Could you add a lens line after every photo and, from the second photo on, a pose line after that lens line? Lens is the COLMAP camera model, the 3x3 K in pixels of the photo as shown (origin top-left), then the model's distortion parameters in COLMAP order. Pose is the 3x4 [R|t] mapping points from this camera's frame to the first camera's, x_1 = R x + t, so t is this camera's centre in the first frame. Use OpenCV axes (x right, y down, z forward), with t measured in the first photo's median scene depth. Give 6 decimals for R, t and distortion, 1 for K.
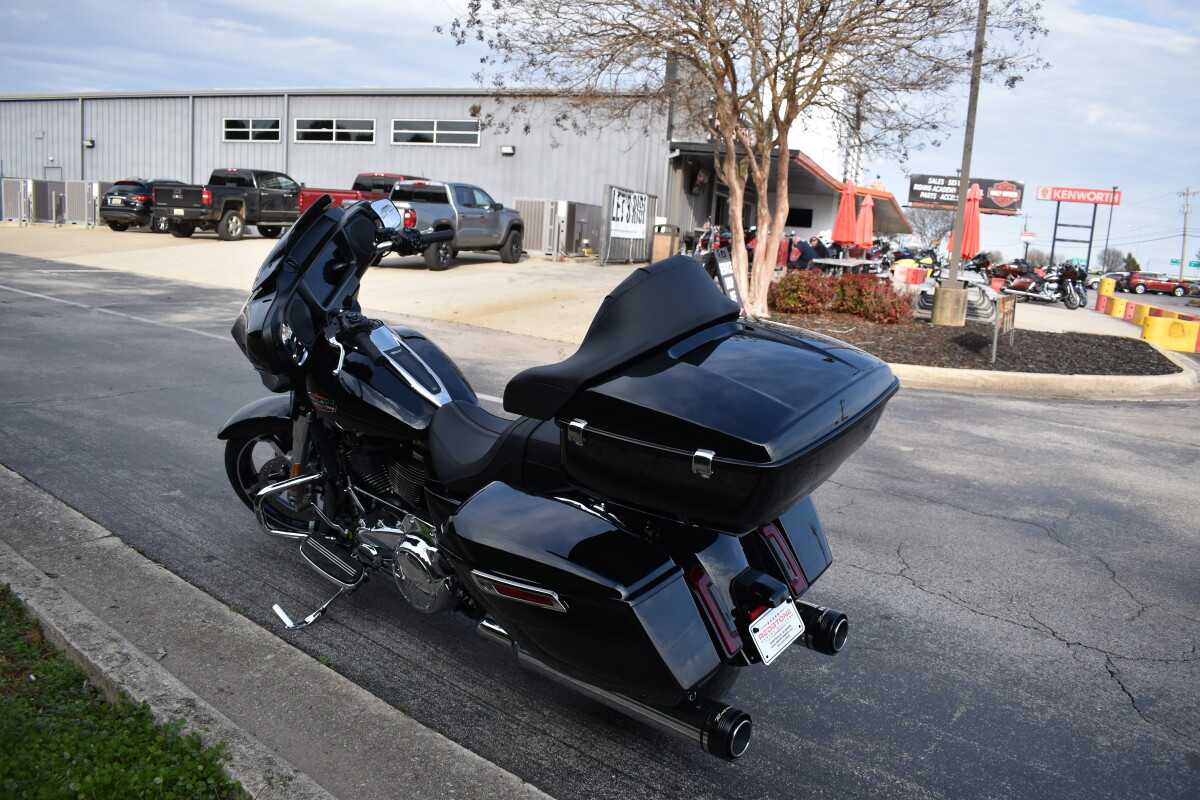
lens RADIAL K [[942.4, 0, 599.8], [0, 942.4, 406.2], [0, 0, 1]] dist [-0.092619, 0.014990]
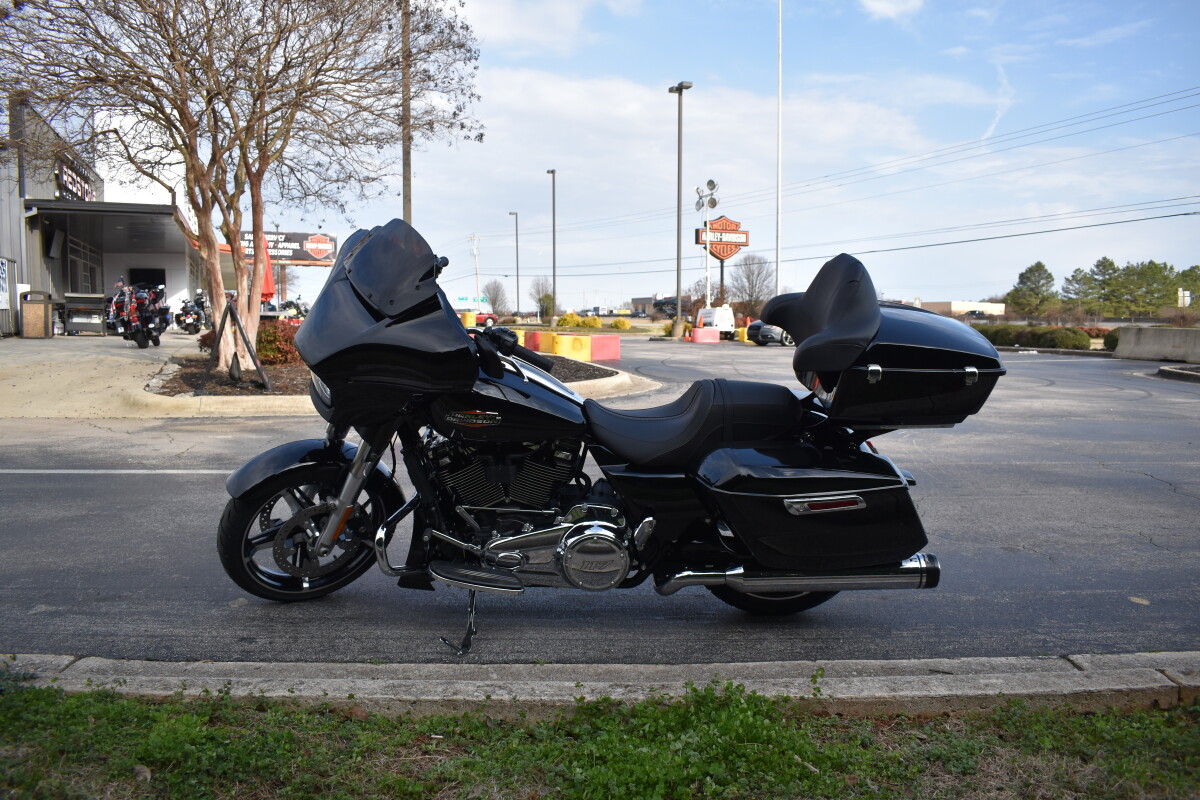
lens RADIAL K [[942.4, 0, 600.3], [0, 942.4, 406.4], [0, 0, 1]] dist [-0.092619, 0.014990]
pose [[0.748080, -0.128940, 0.650962, -0.812631], [0.167165, 0.985924, 0.003183, 0.002170], [-0.642209, 0.106437, 0.759104, 0.127506]]
